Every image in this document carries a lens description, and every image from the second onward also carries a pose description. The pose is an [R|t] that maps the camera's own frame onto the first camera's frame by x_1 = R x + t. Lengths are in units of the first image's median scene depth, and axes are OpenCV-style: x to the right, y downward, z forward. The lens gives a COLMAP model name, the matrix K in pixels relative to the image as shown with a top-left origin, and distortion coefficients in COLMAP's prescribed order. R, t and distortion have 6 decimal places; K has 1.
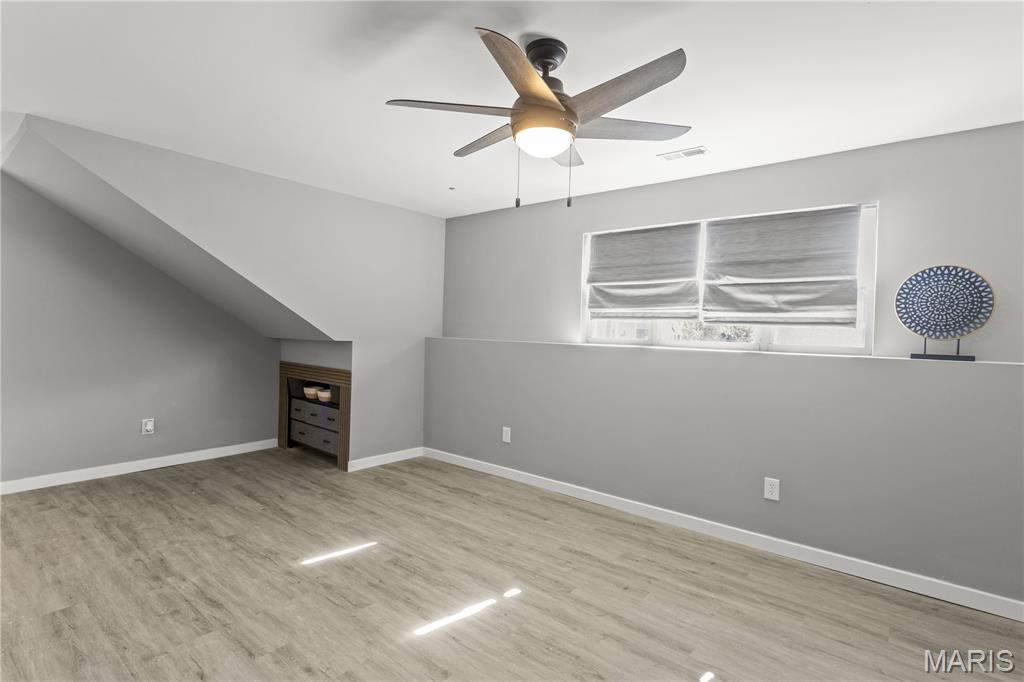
lens RADIAL K [[507.4, 0, 509.0], [0, 507.4, 333.9], [0, 0, 1]] dist [0.002702, 0.000616]
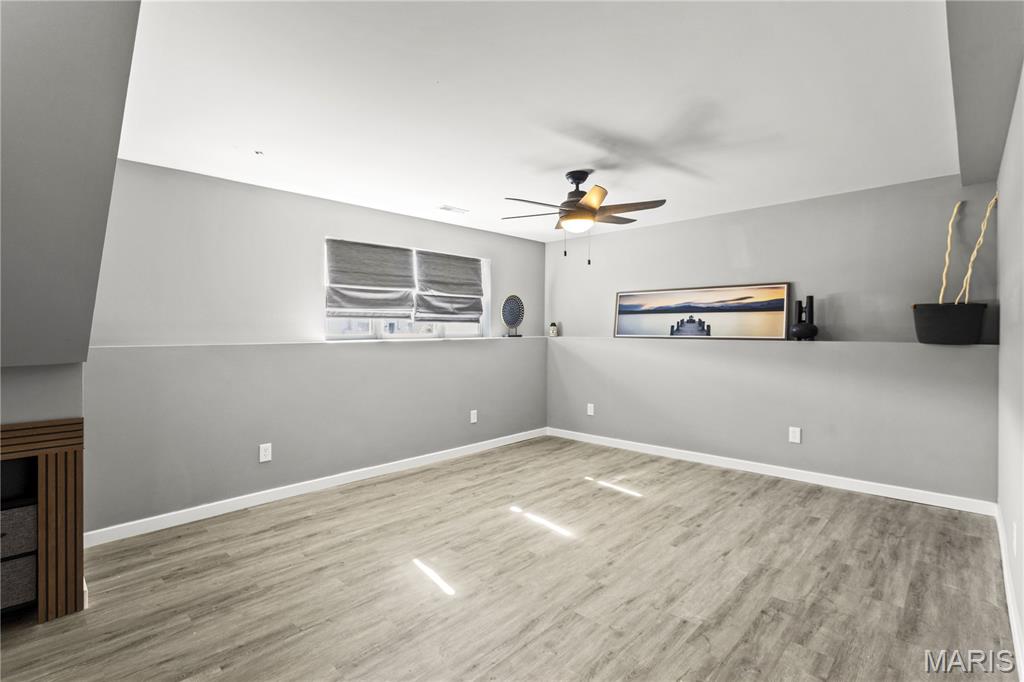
lens RADIAL K [[507.4, 0, 508.6], [0, 507.4, 337.0], [0, 0, 1]] dist [0.002702, 0.000616]
pose [[0.053156, -0.043653, 0.997632, -1.033583], [0.013187, 0.998988, 0.043009, -0.035214], [-0.998499, 0.010870, 0.053678, 0.674548]]
